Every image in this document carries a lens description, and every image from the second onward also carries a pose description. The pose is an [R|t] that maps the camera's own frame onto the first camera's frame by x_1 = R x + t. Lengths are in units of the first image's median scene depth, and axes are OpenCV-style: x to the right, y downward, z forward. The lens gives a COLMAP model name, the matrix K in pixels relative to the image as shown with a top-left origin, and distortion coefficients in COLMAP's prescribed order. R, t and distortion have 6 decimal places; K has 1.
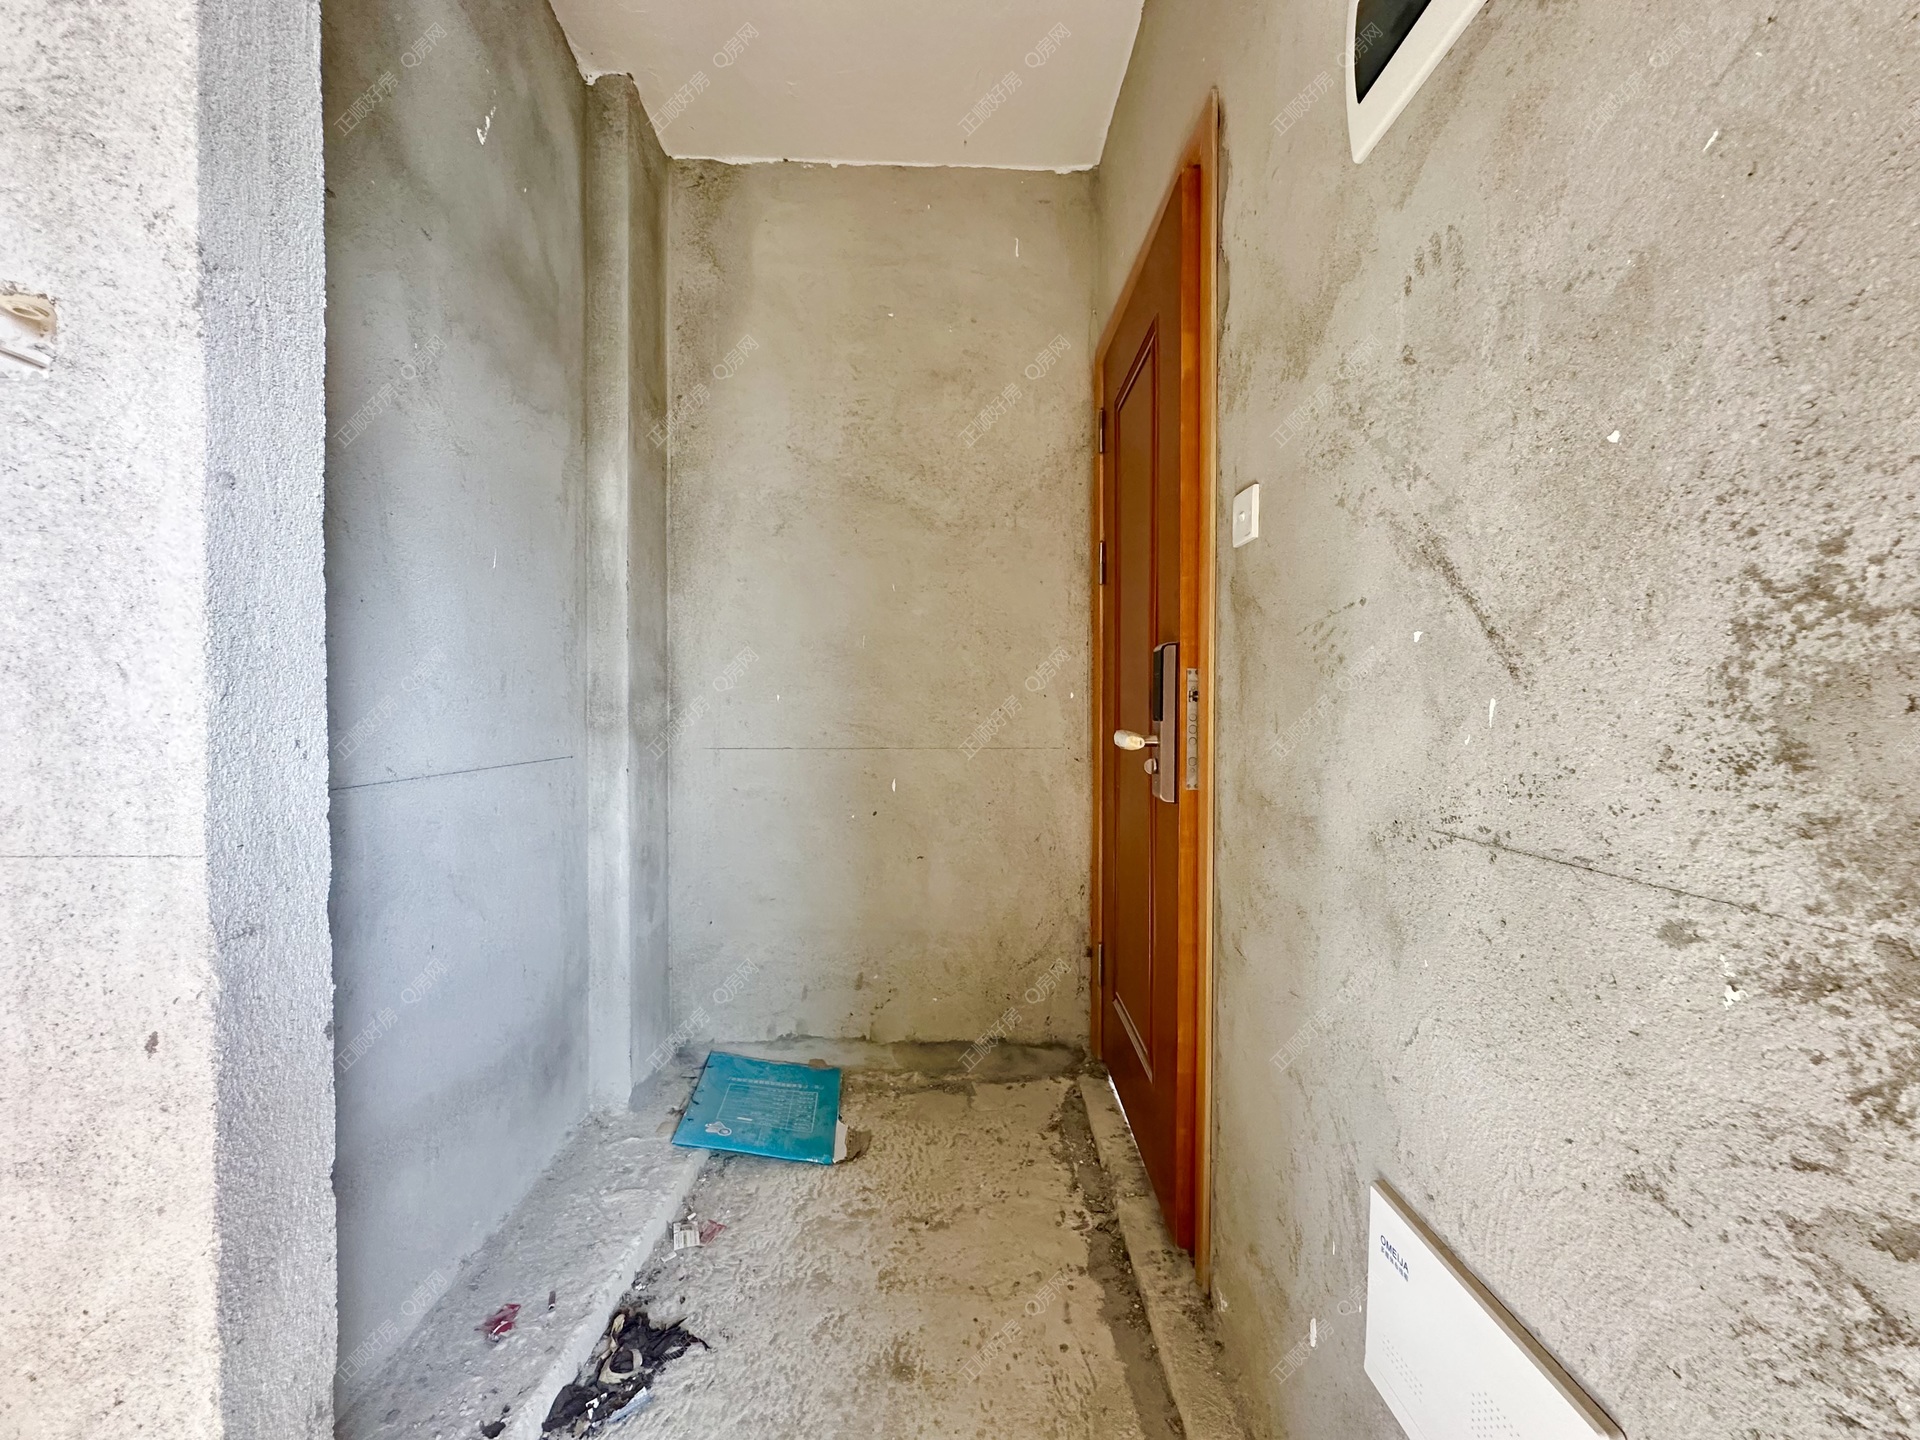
lens RADIAL K [[767.9, 0, 959.8], [0, 767.9, 719.4], [0, 0, 1]] dist [-0.004105, 0.000941]
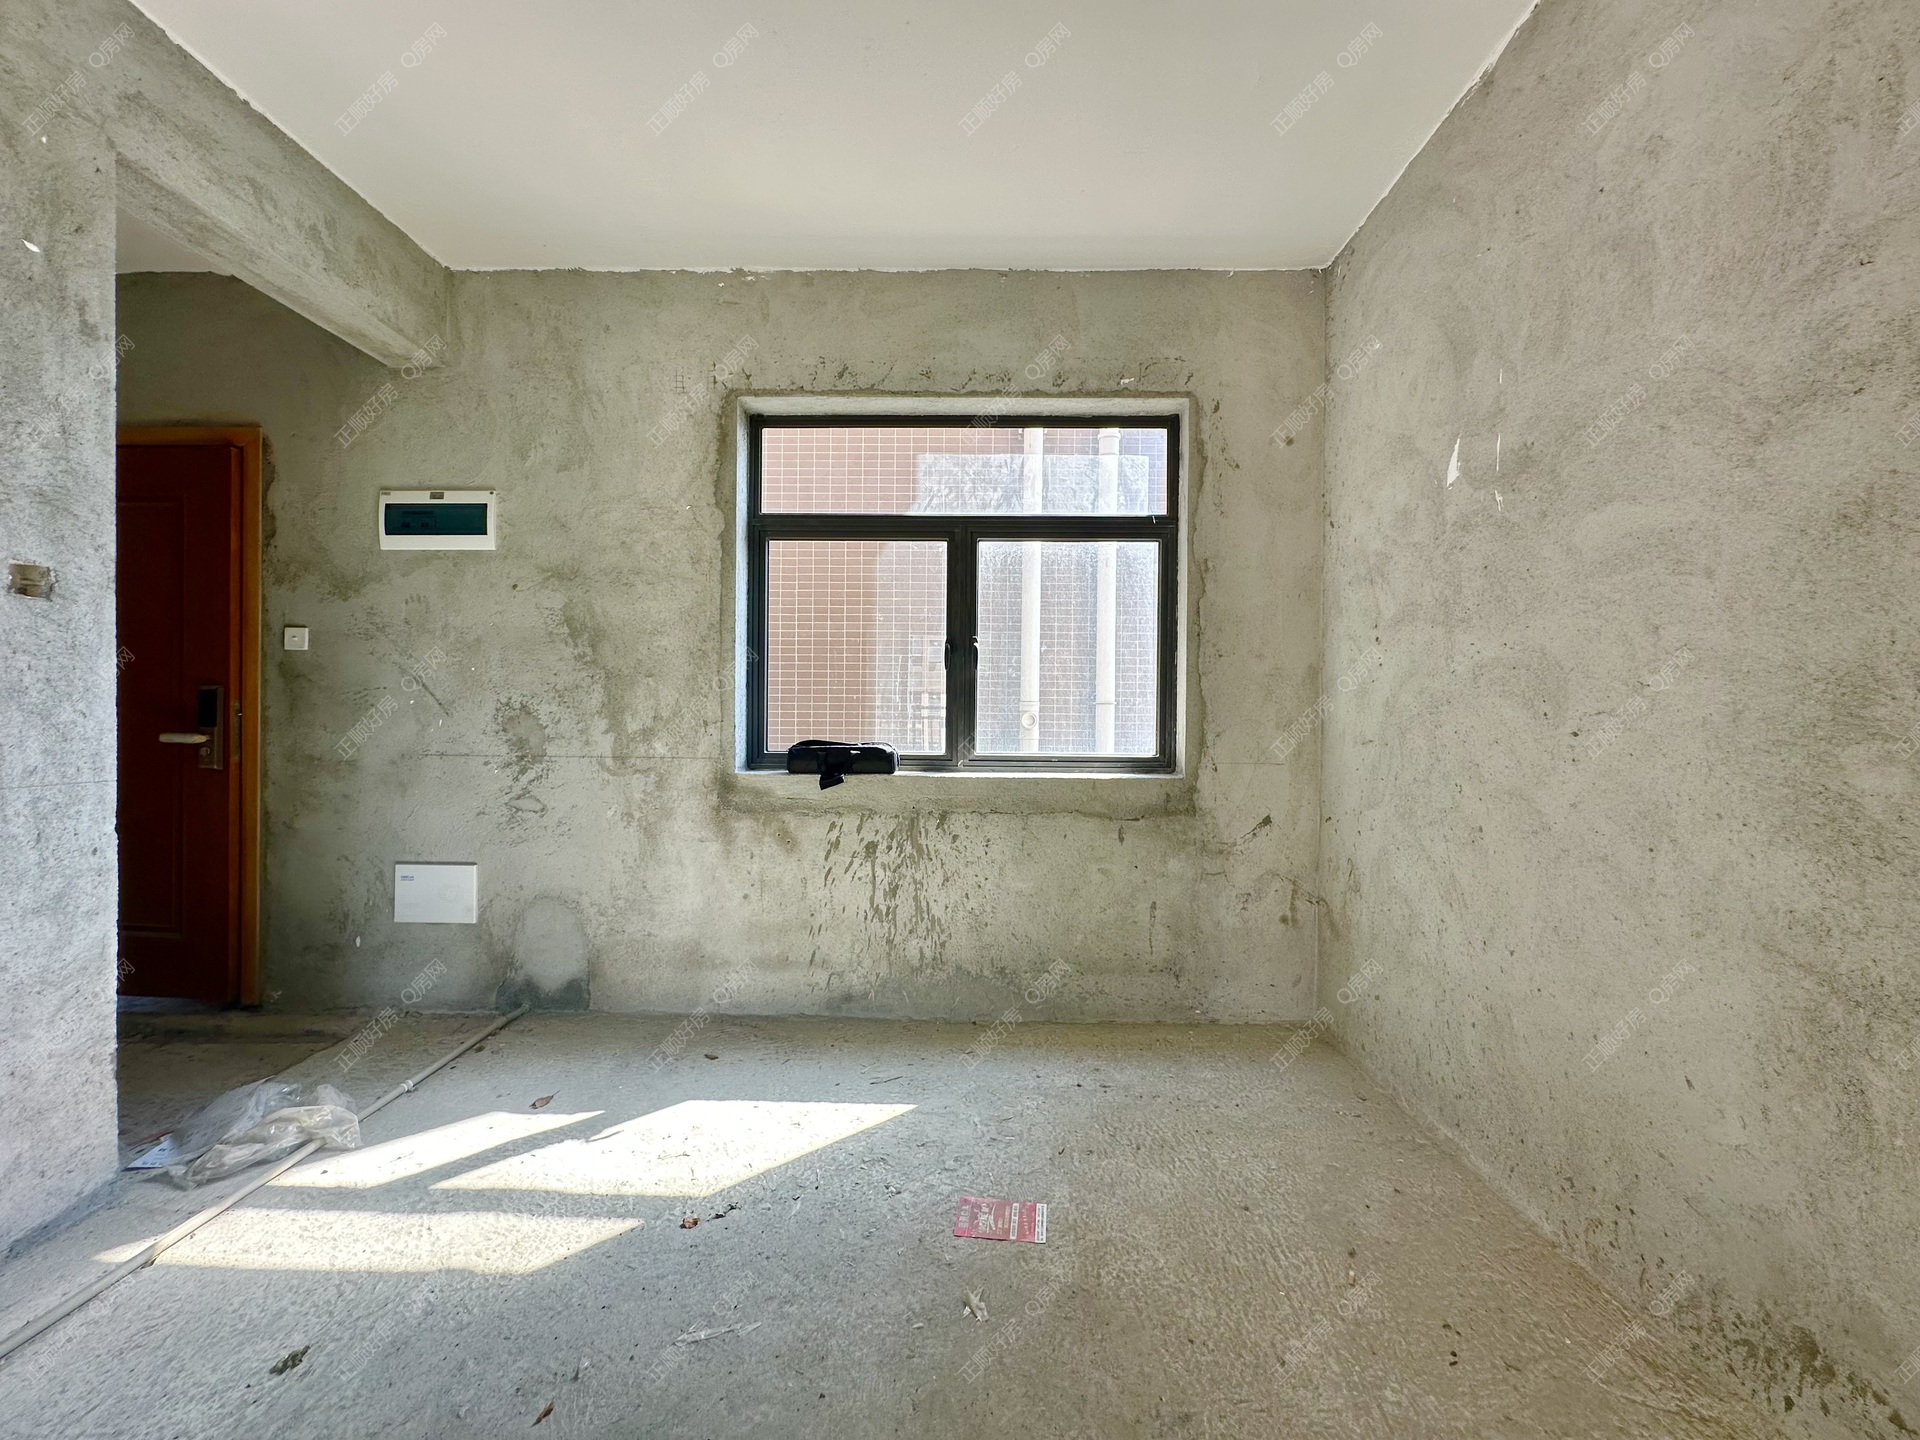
lens RADIAL K [[767.9, 0, 957.2], [0, 767.9, 718.3], [0, 0, 1]] dist [-0.004105, 0.000941]
pose [[0.048972, -0.004383, 0.998791, -3.612426], [0.006003, 0.999974, 0.004094, -0.038609], [-0.998782, 0.005795, 0.048997, -2.178036]]
